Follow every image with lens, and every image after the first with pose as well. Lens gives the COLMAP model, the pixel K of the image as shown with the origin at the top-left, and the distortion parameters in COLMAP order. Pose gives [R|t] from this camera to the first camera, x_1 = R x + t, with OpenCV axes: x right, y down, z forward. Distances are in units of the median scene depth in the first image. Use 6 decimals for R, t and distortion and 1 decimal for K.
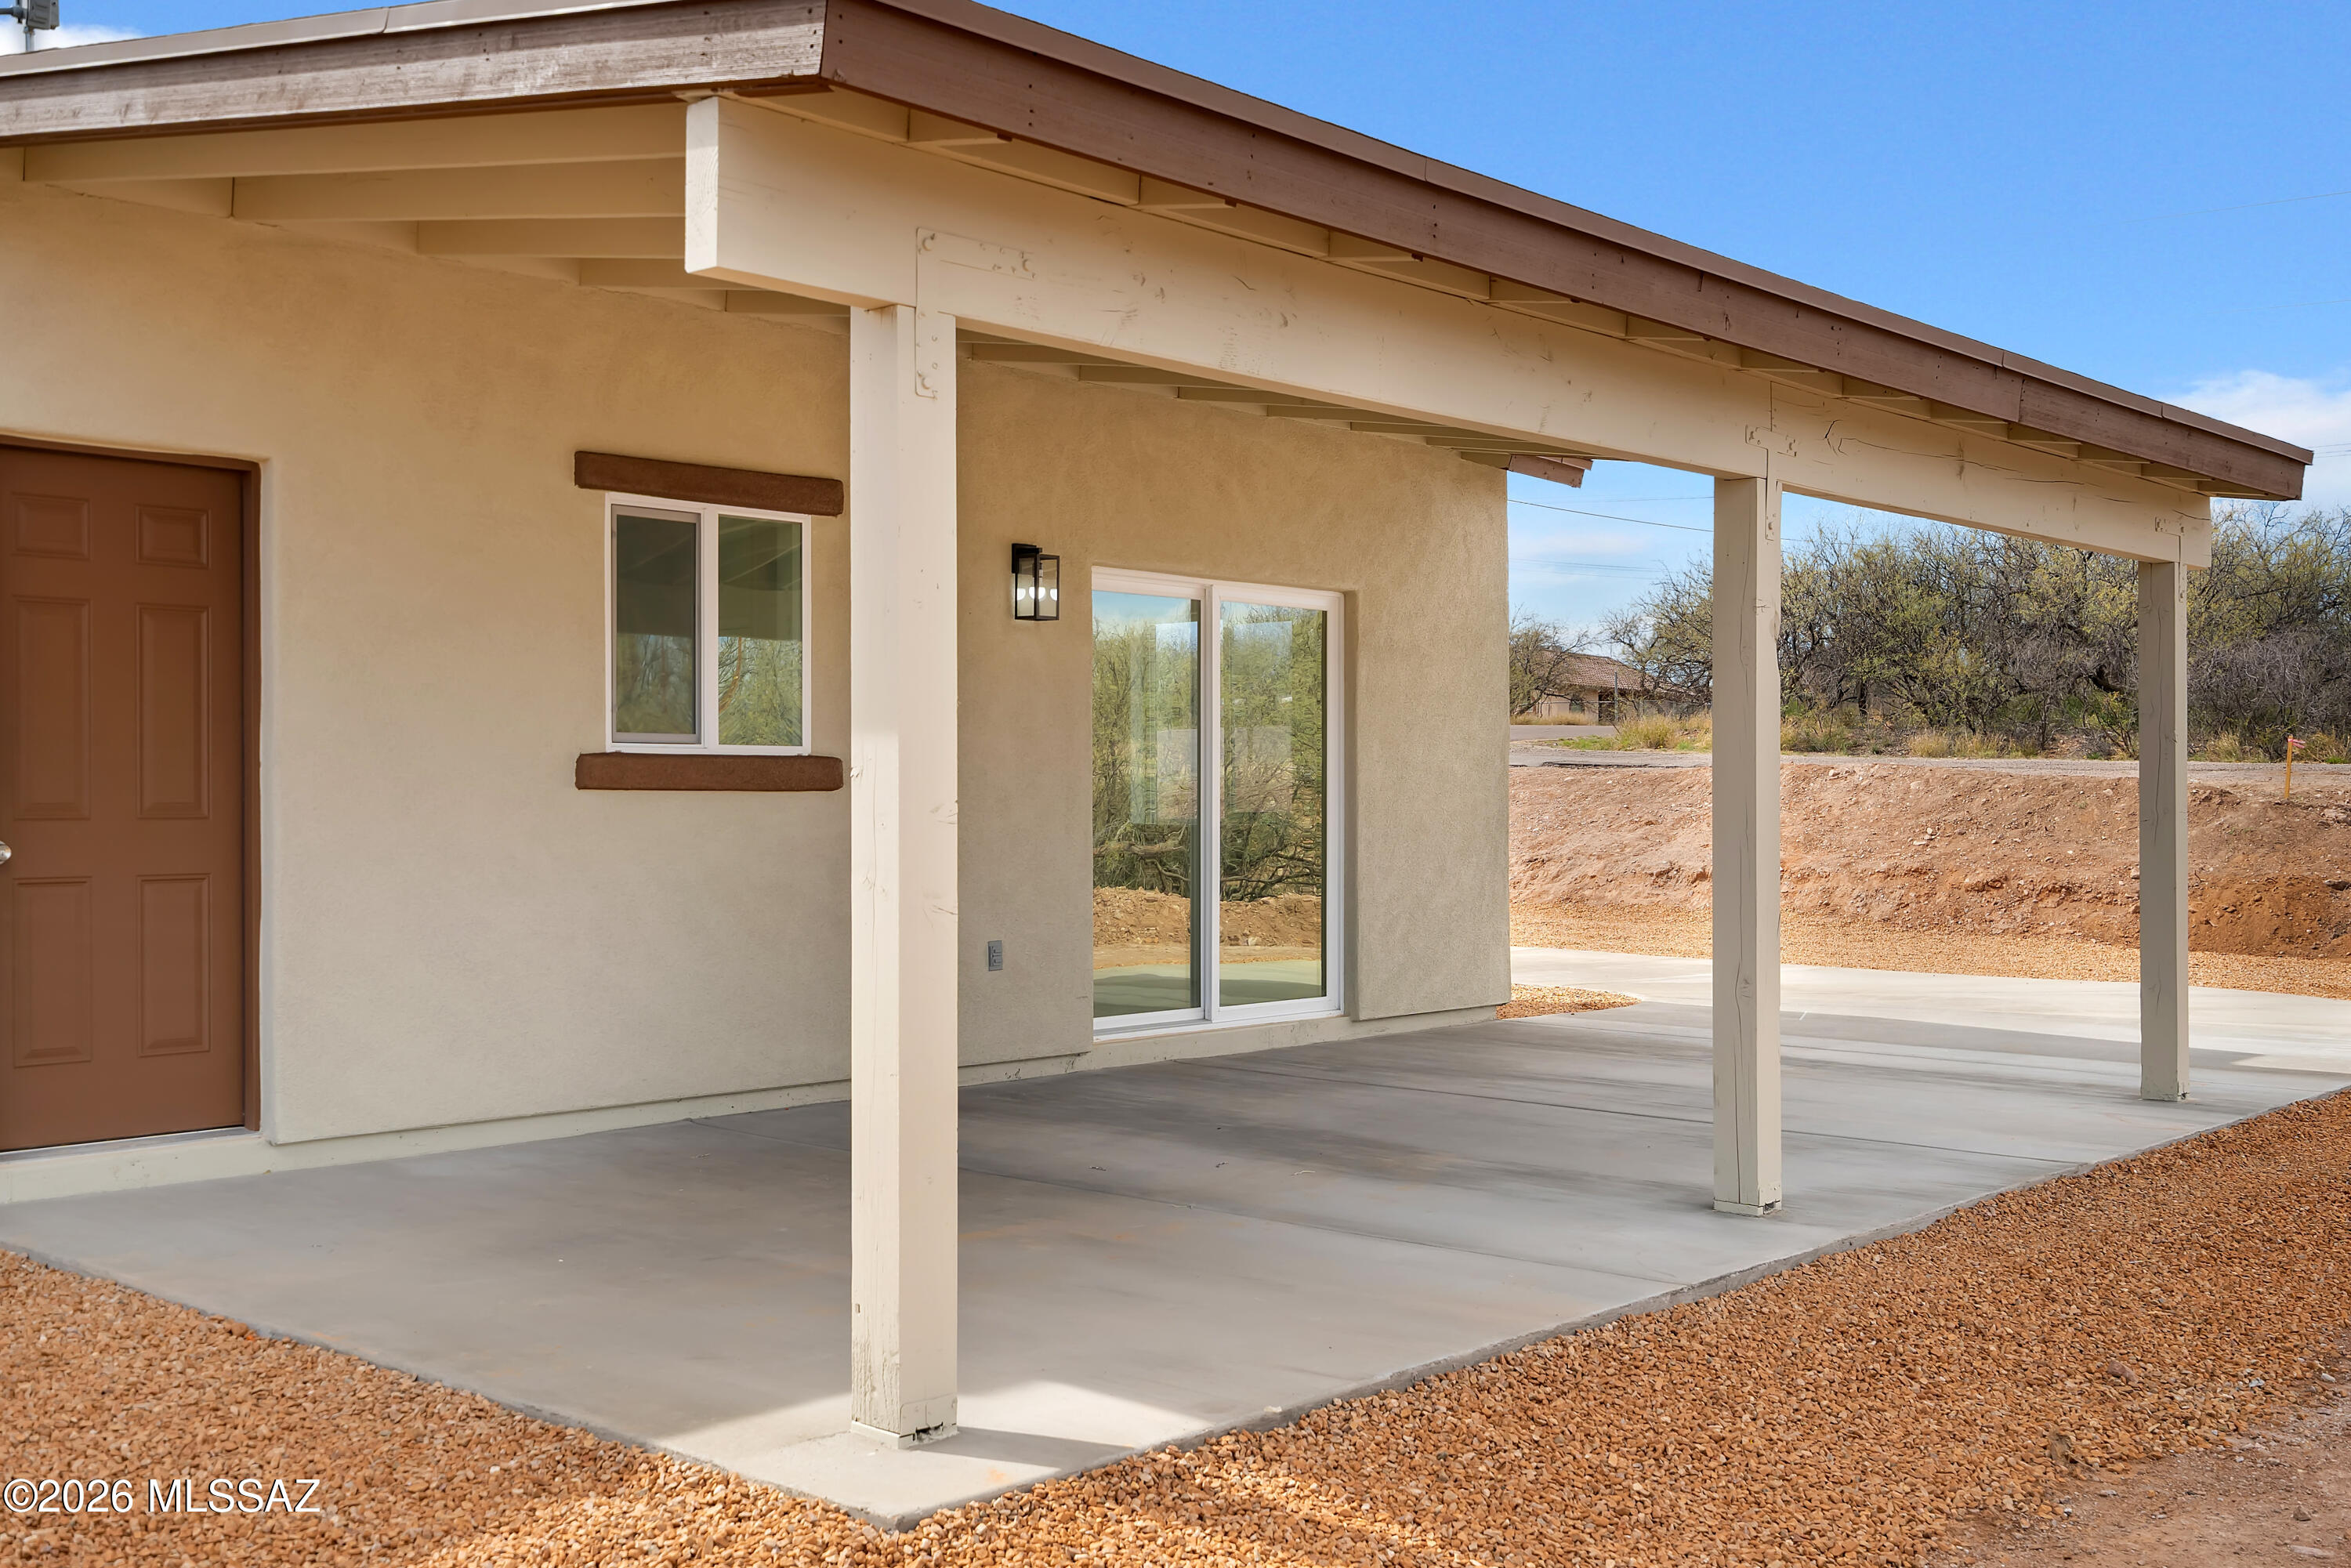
lens RADIAL K [[2289.2, 0, 1174.6], [0, 2289.2, 782.8], [0, 0, 1]] dist [-0.013705, 0.000000]
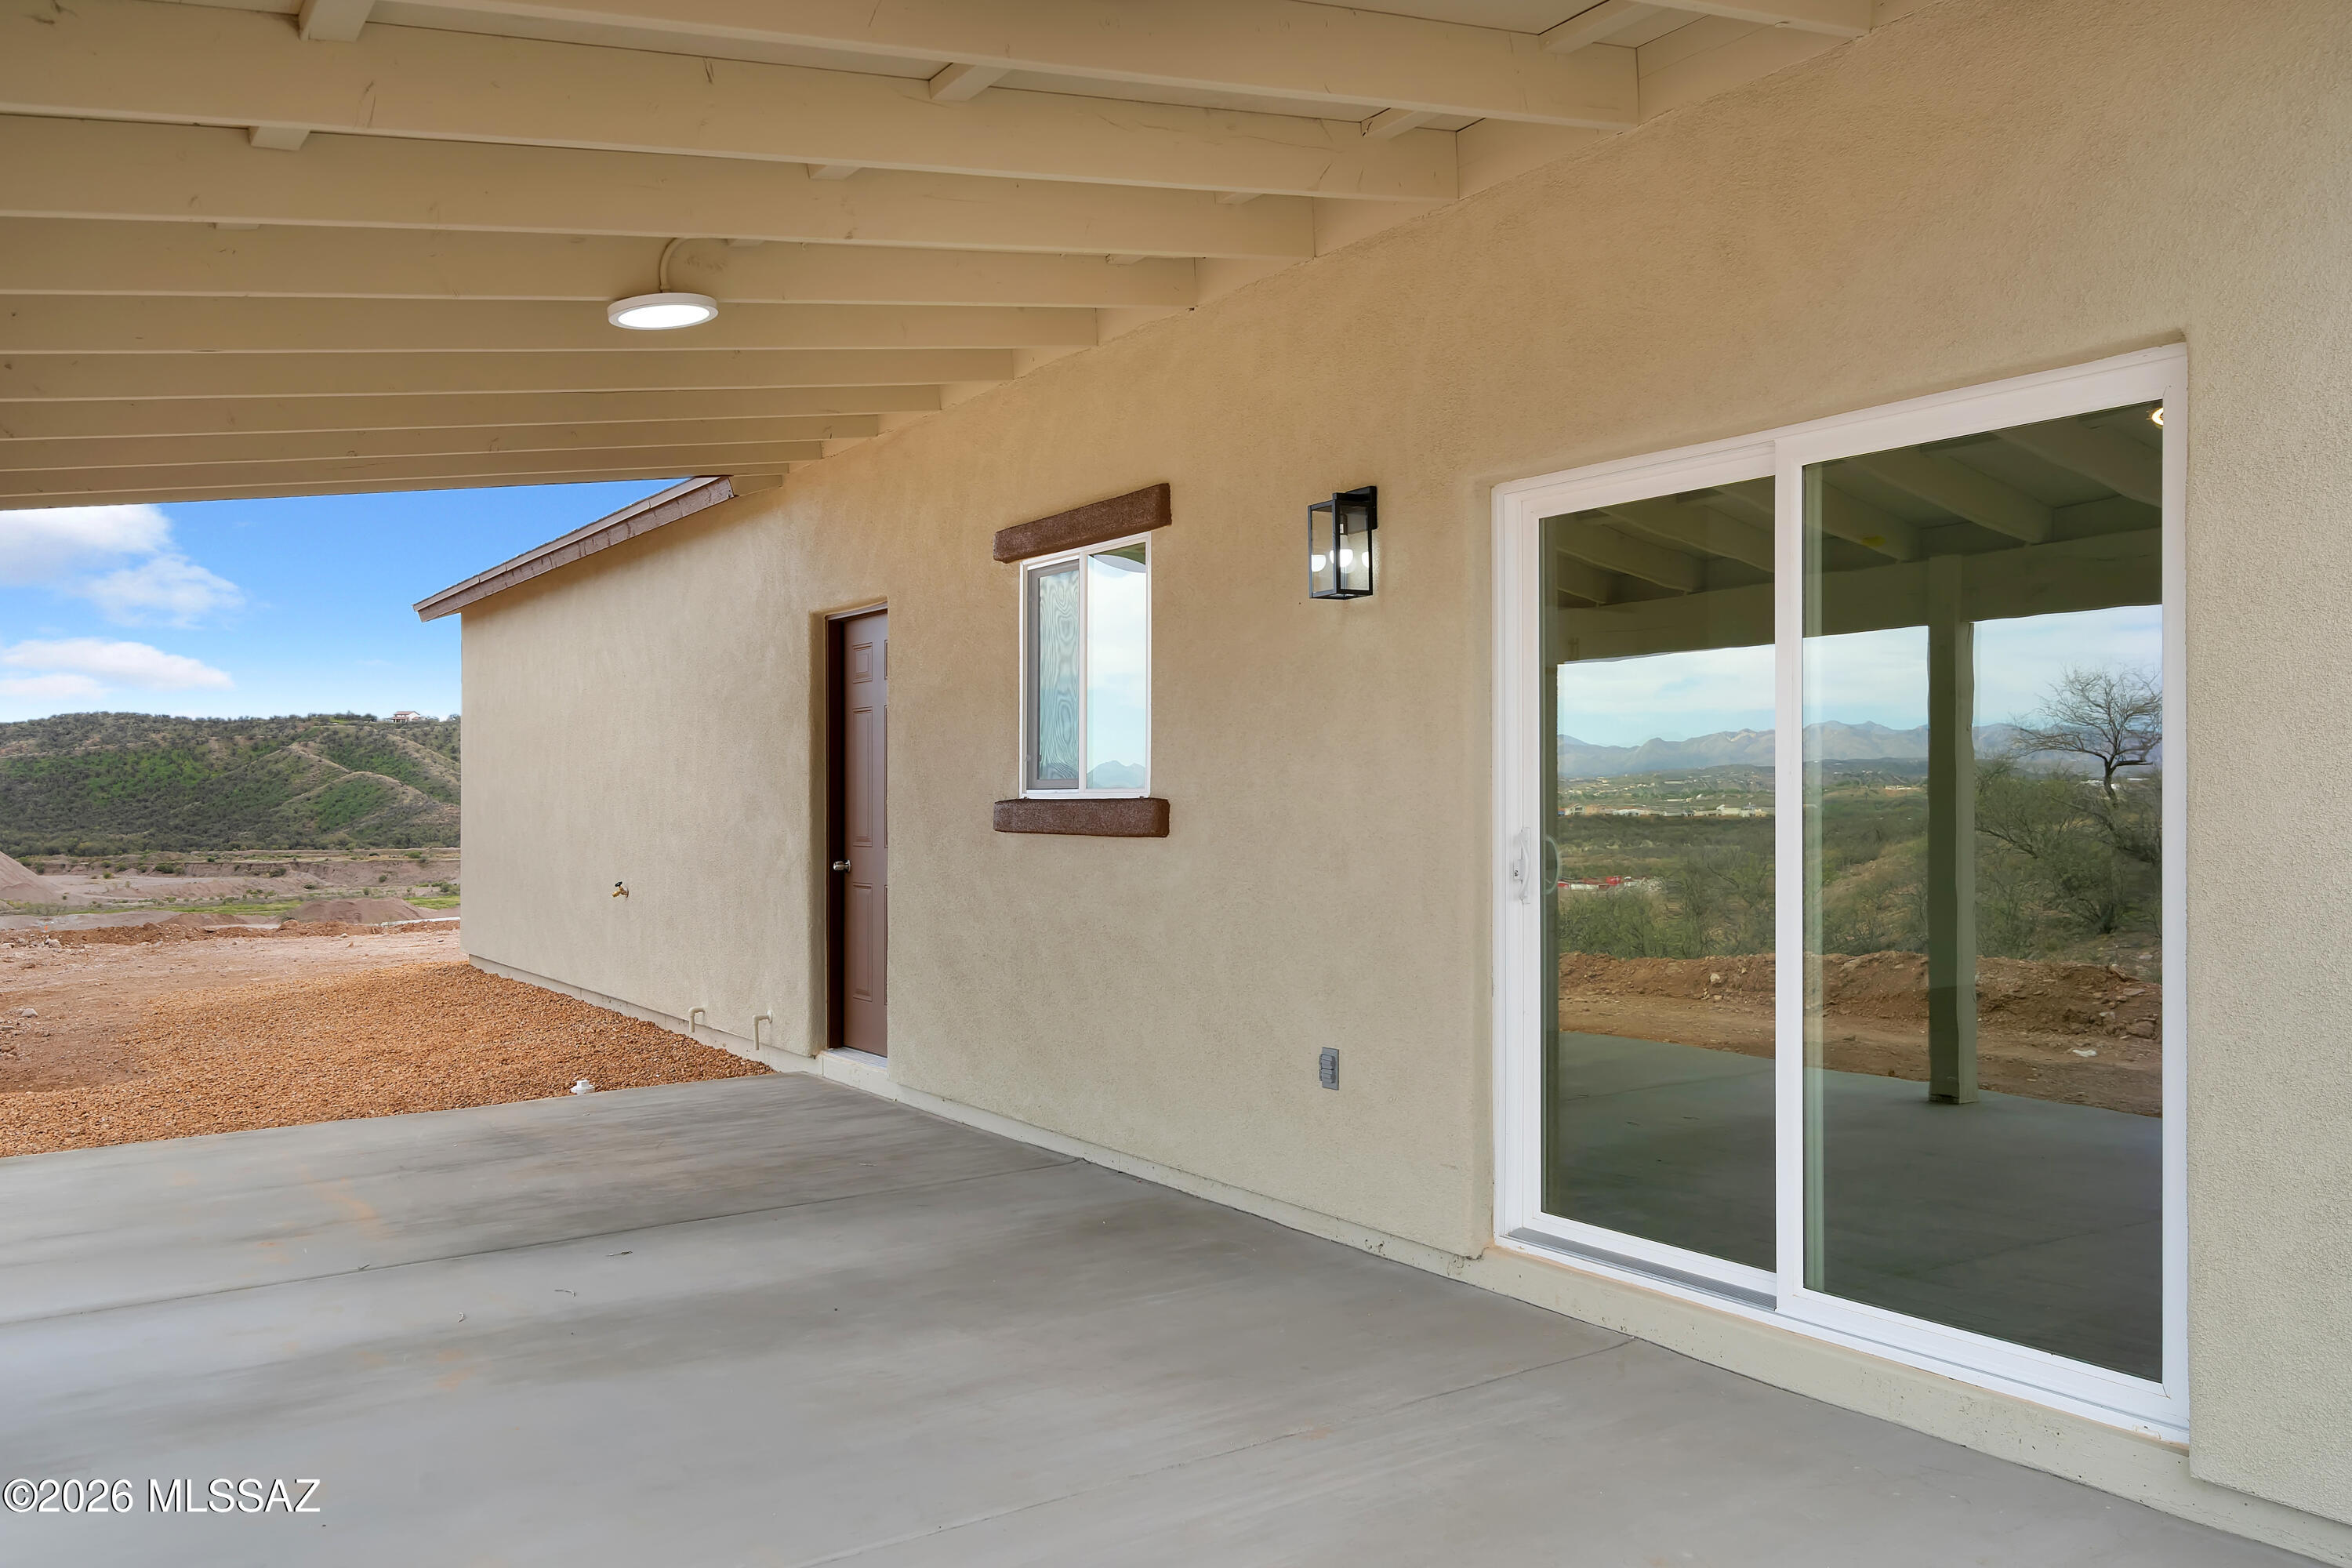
lens RADIAL K [[1743.6, 0, 1182.7], [0, 1743.6, 806.0], [0, 0, 1]] dist [-0.000445, -0.001122]
pose [[-0.223880, 0.009898, -0.974566, 0.478380], [0.015003, 0.999865, 0.006709, -0.012394], [0.974501, -0.013119, -0.223998, 1.098645]]
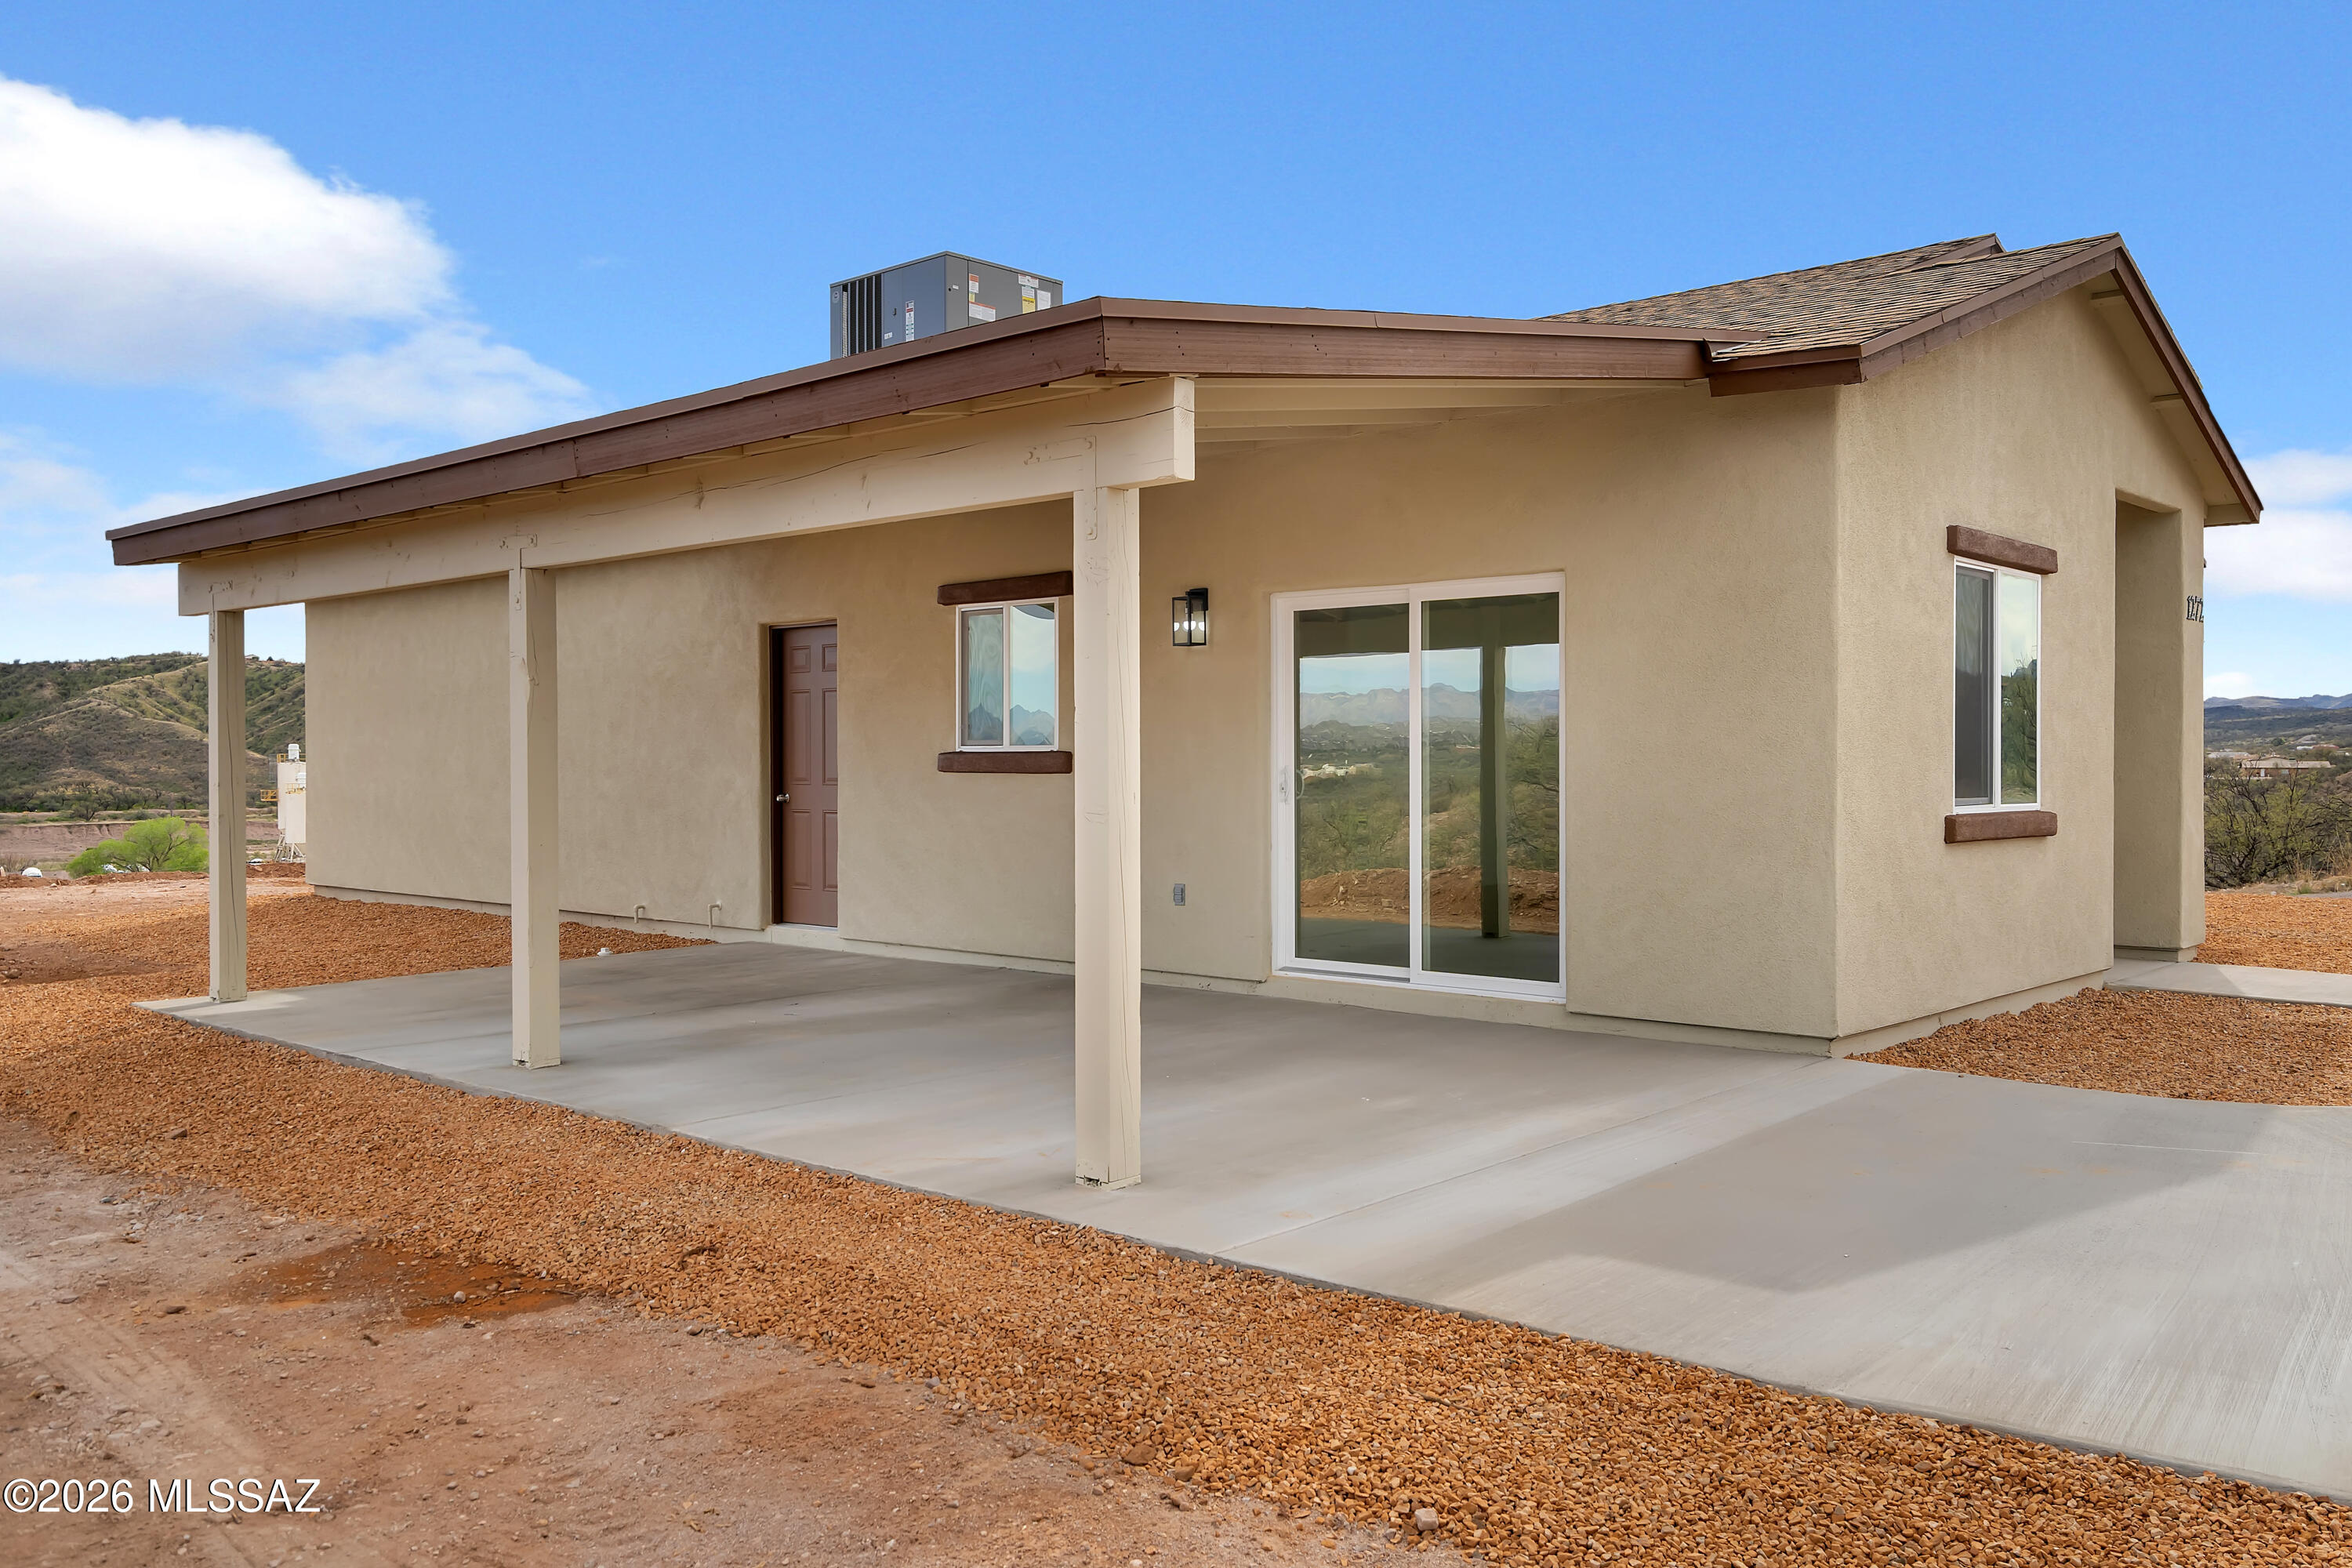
lens RADIAL K [[1884.9, 0, 1179.9], [0, 1884.9, 788.0], [0, 0, 1]] dist [-0.002236, 0.003753]
pose [[0.013045, 0.019482, -0.999725, 1.062310], [0.010589, 0.999751, 0.019621, -0.010276], [0.999859, -0.010842, 0.012835, 1.004327]]
